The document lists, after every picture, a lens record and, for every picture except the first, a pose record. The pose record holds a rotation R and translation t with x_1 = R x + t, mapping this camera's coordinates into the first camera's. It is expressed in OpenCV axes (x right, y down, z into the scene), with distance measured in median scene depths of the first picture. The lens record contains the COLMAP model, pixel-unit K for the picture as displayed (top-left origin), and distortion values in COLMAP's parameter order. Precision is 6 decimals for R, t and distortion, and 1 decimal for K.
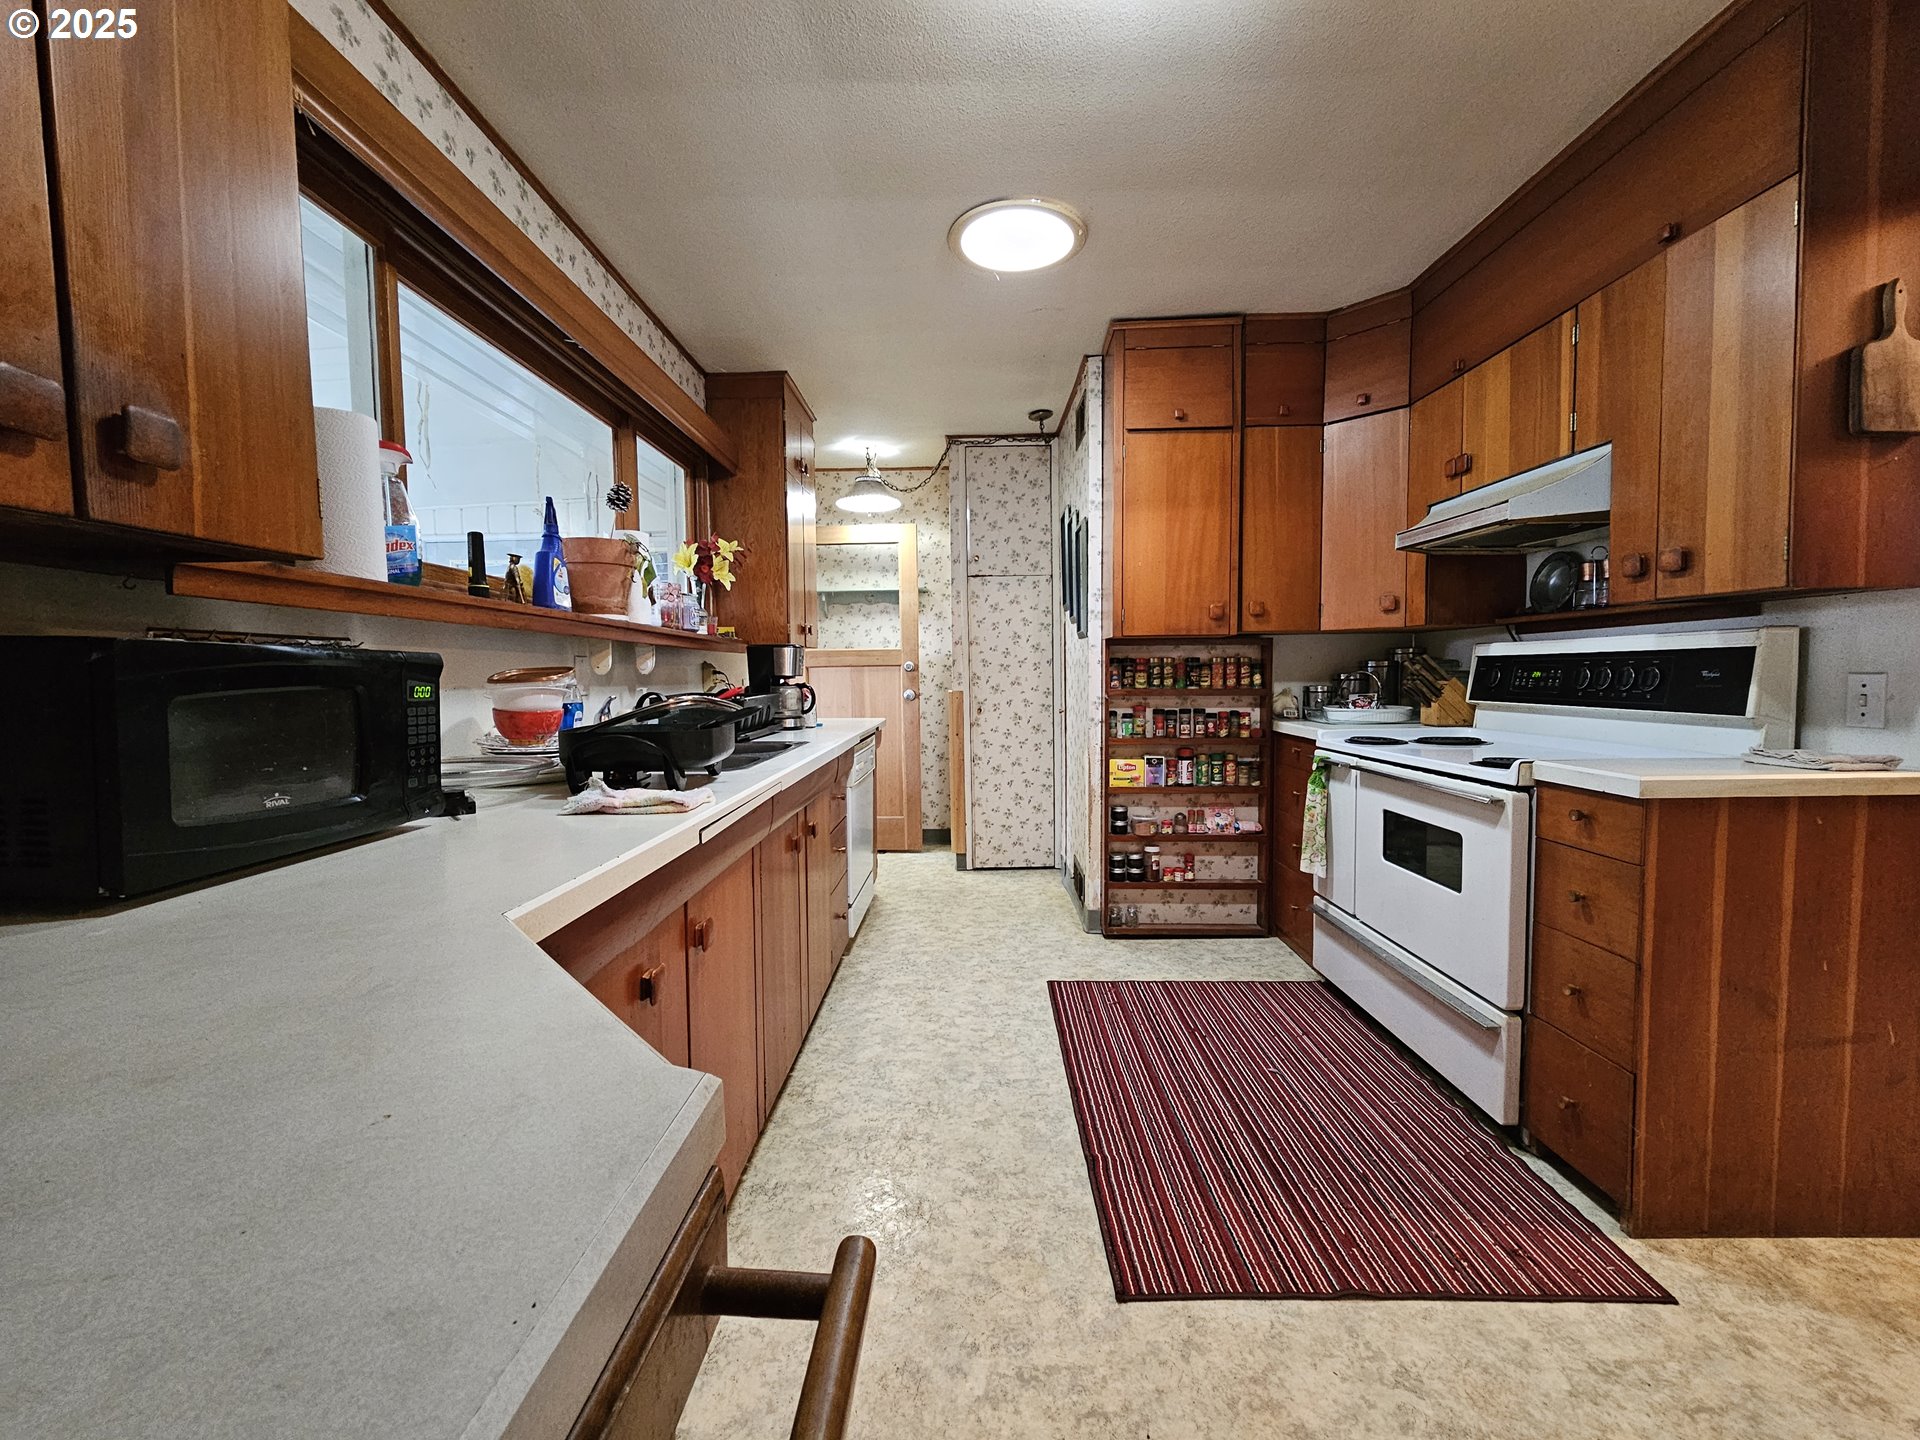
lens RADIAL K [[785.7, 0, 965.7], [0, 785.7, 715.8], [0, 0, 1]] dist [-0.002831, 0.000307]
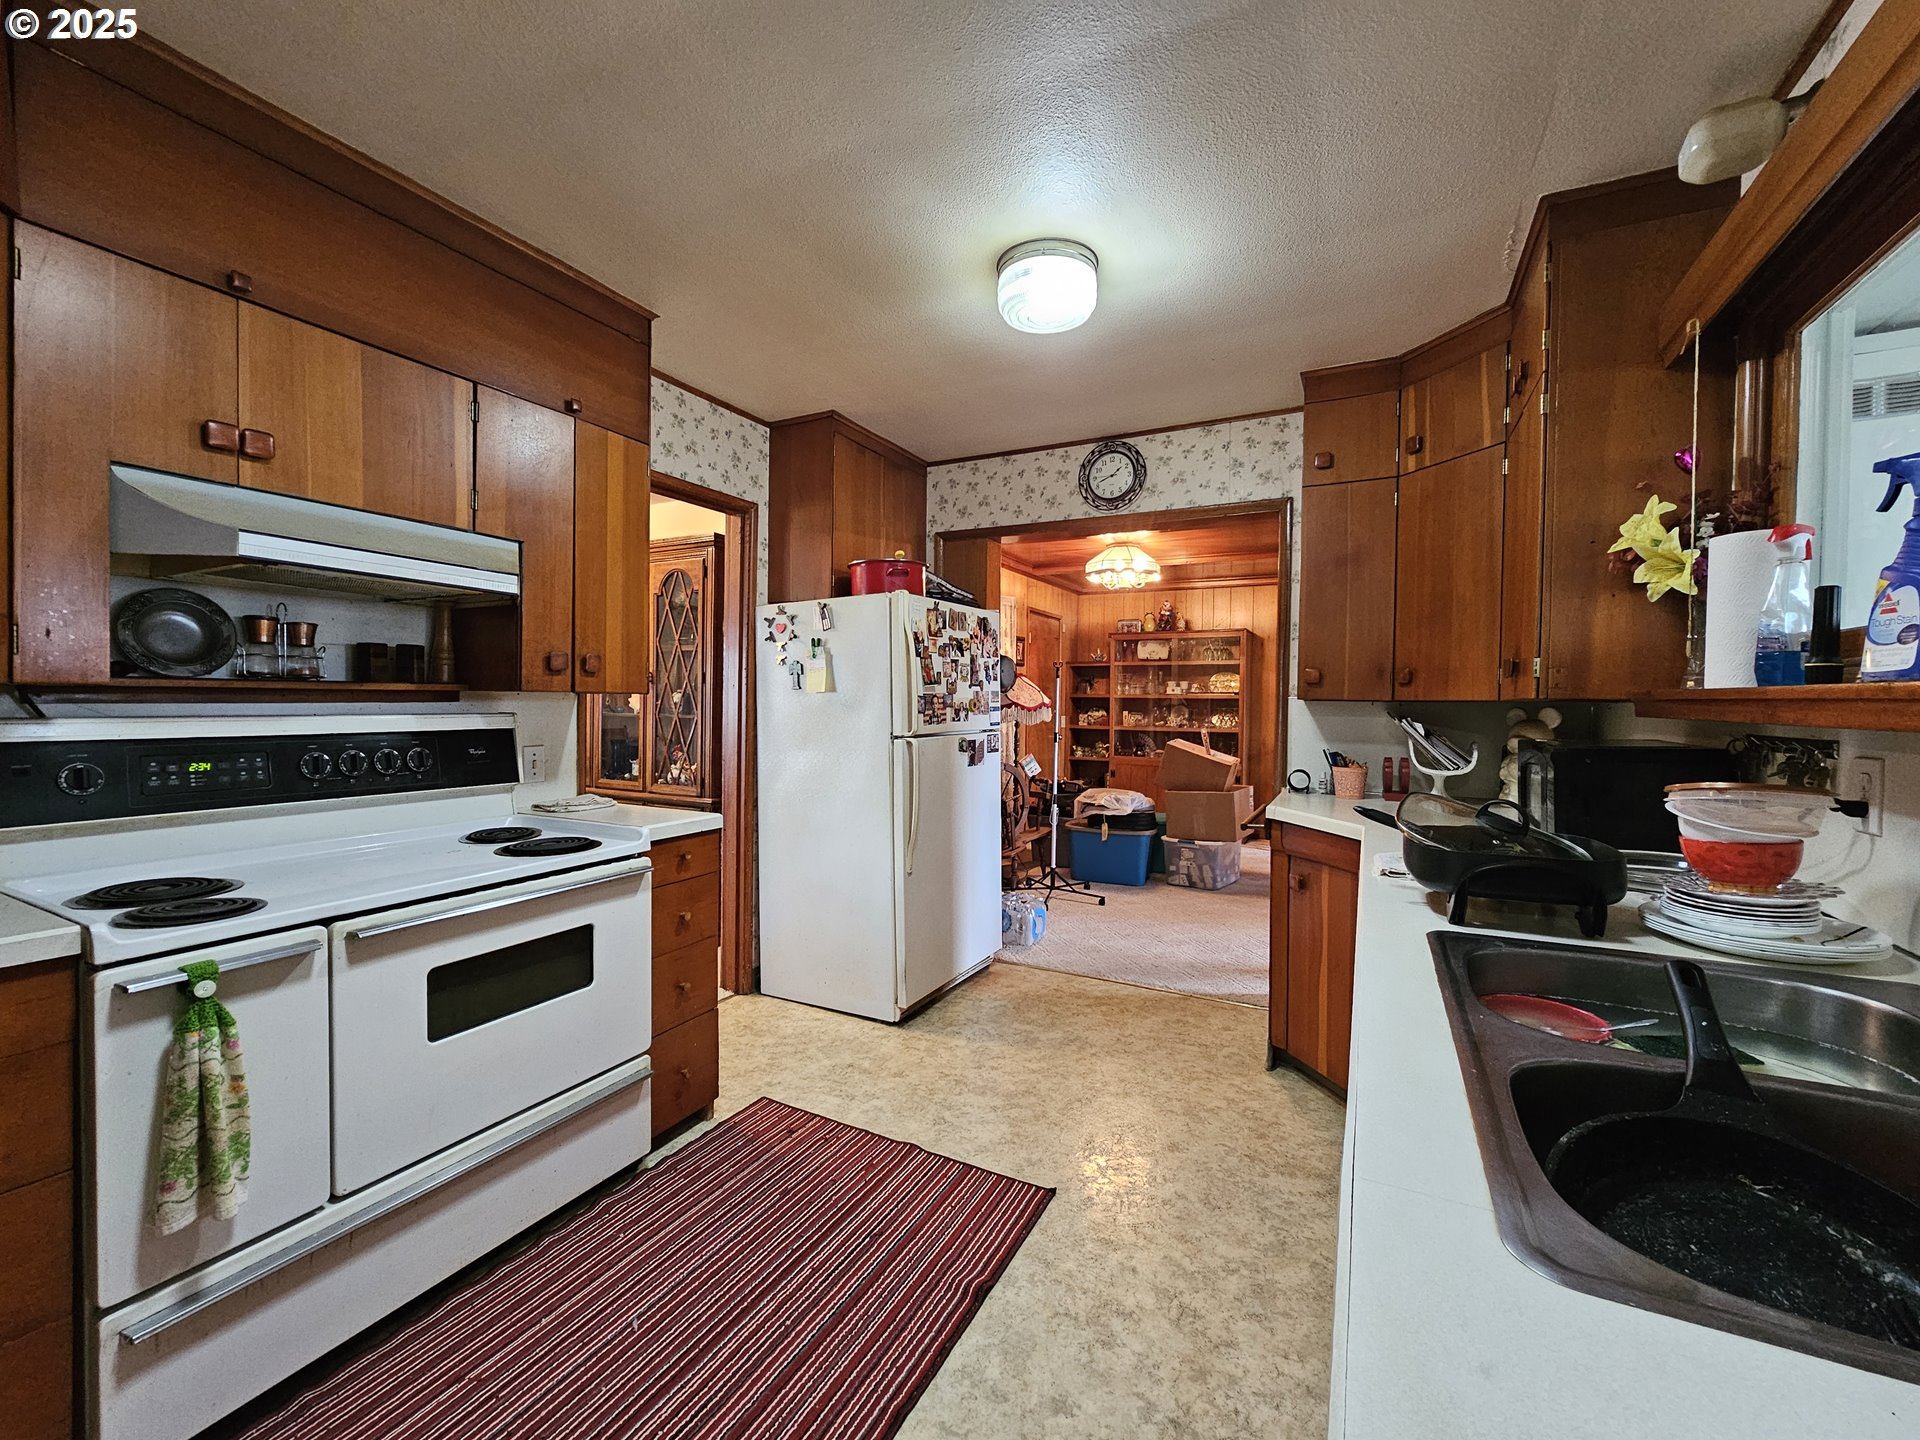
lens RADIAL K [[785.7, 0, 965.7], [0, 785.7, 715.8], [0, 0, 1]] dist [-0.002831, 0.000307]
pose [[-0.890775, -0.006193, 0.454402, -0.230016], [0.024875, 0.997744, 0.062360, -0.162278], [-0.453763, 0.066852, -0.888611, 1.719154]]
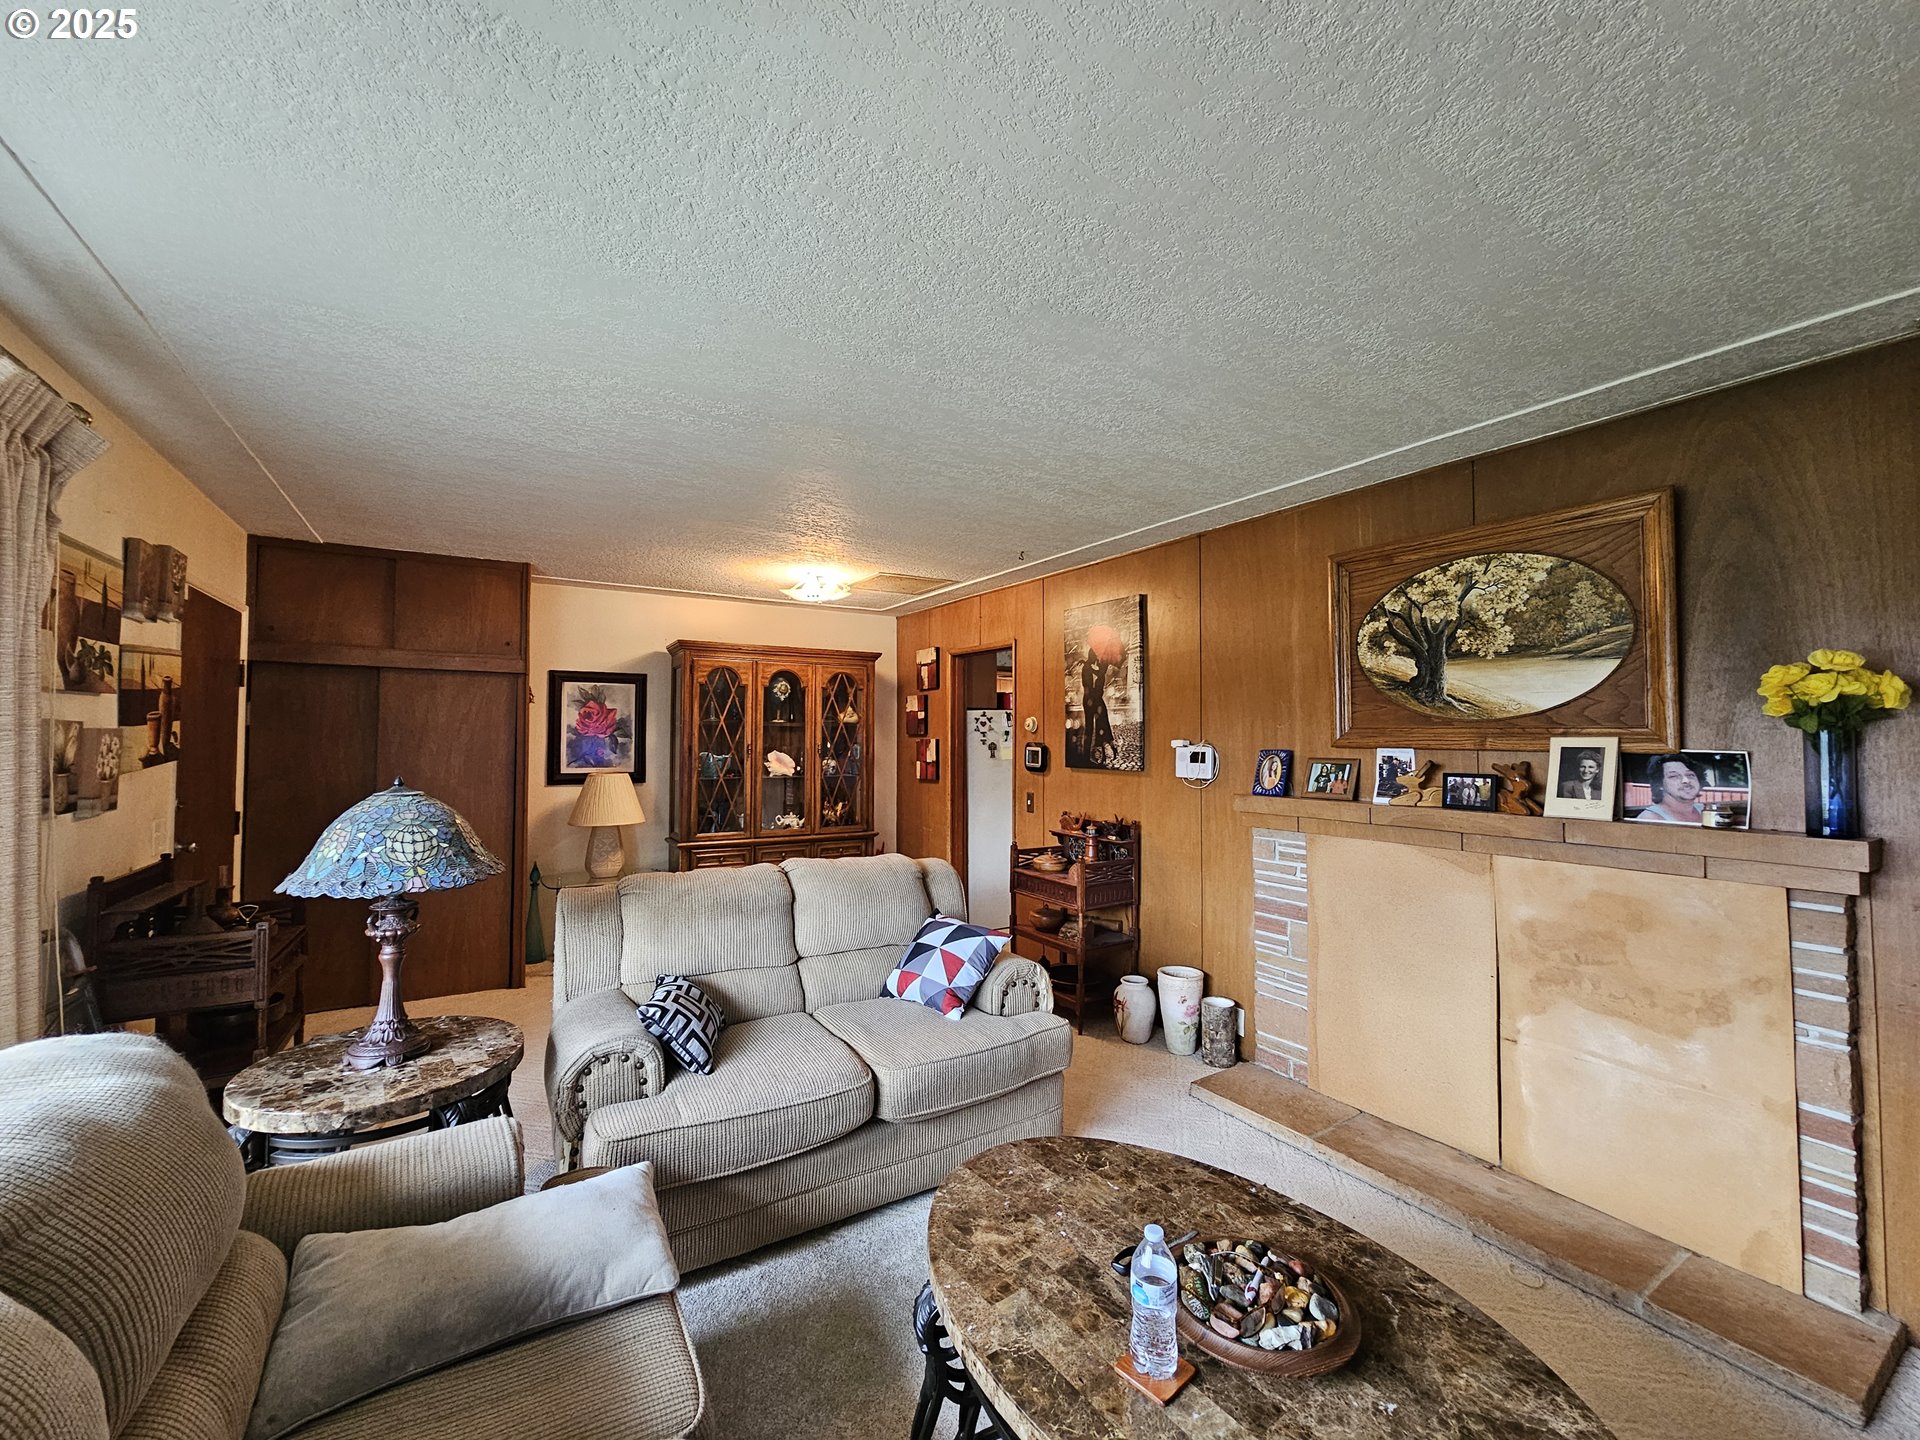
lens RADIAL K [[785.7, 0, 965.7], [0, 785.7, 715.8], [0, 0, 1]] dist [-0.002831, 0.000307]
pose [[-0.846334, -0.007945, -0.532594, 2.667201], [-0.023326, 0.999482, 0.022158, -0.358096], [0.532142, 0.031177, -0.846081, 2.975451]]
